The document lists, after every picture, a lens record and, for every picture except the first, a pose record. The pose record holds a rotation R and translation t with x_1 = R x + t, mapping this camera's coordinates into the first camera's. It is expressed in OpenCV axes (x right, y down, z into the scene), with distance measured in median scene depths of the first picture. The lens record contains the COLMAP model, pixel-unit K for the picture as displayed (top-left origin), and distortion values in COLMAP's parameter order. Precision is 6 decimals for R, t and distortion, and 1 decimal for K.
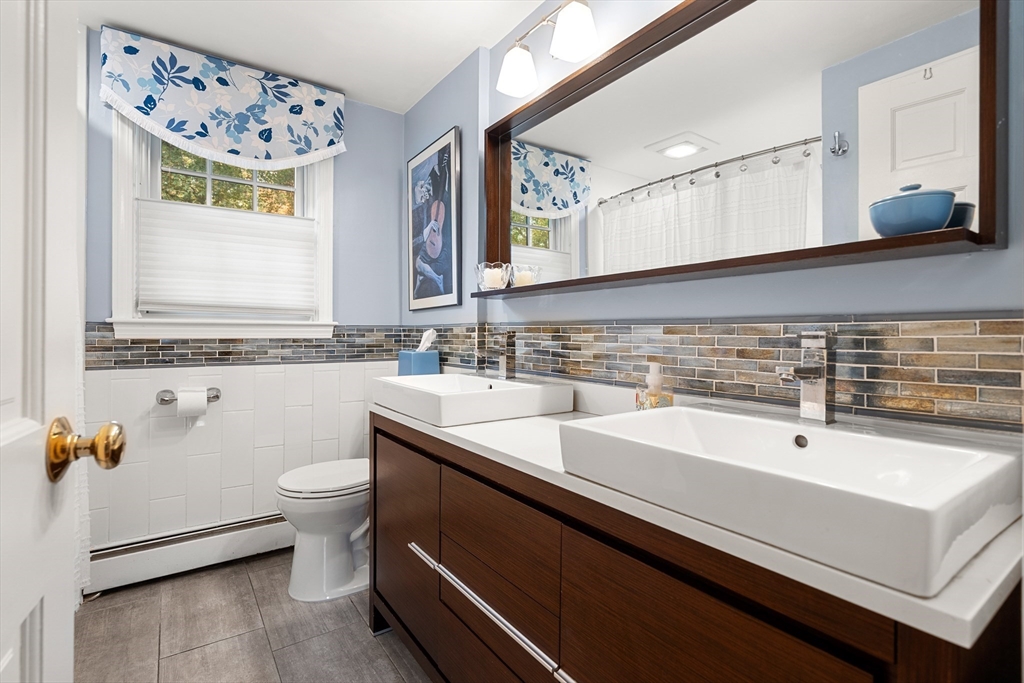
lens RADIAL K [[477.5, 0, 514.4], [0, 477.5, 335.7], [0, 0, 1]] dist [-0.000819, 0.000111]
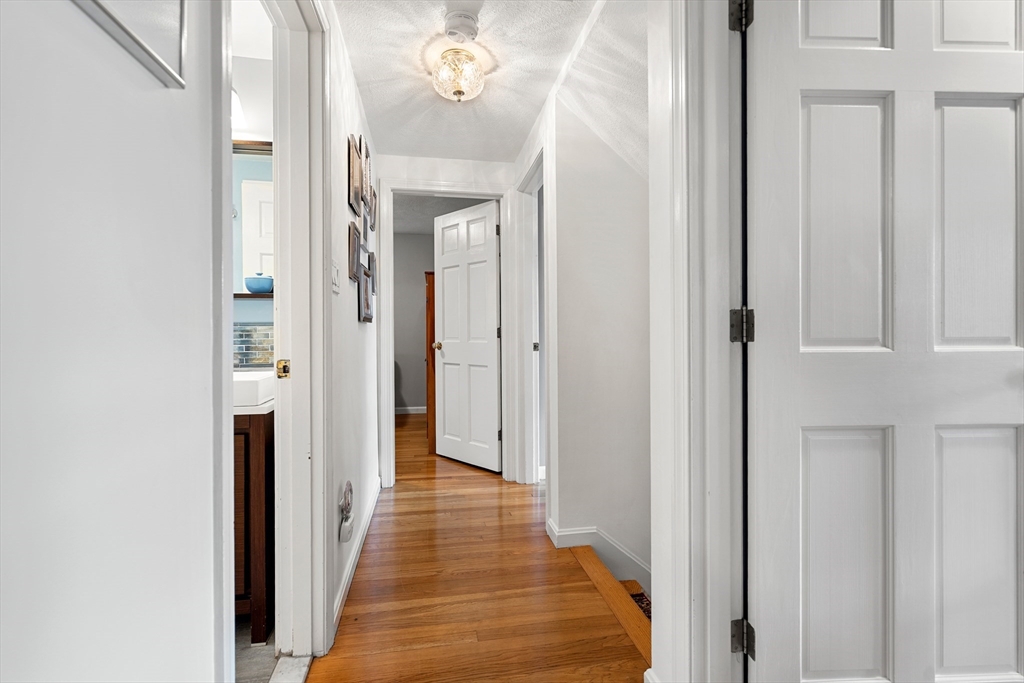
lens RADIAL K [[477.5, 0, 514.4], [0, 477.5, 335.7], [0, 0, 1]] dist [-0.000819, 0.000111]
pose [[0.420714, -0.009952, 0.907139, -0.796687], [0.001845, 0.999947, 0.010114, -0.005158], [-0.907192, -0.002581, 0.420710, -1.138538]]
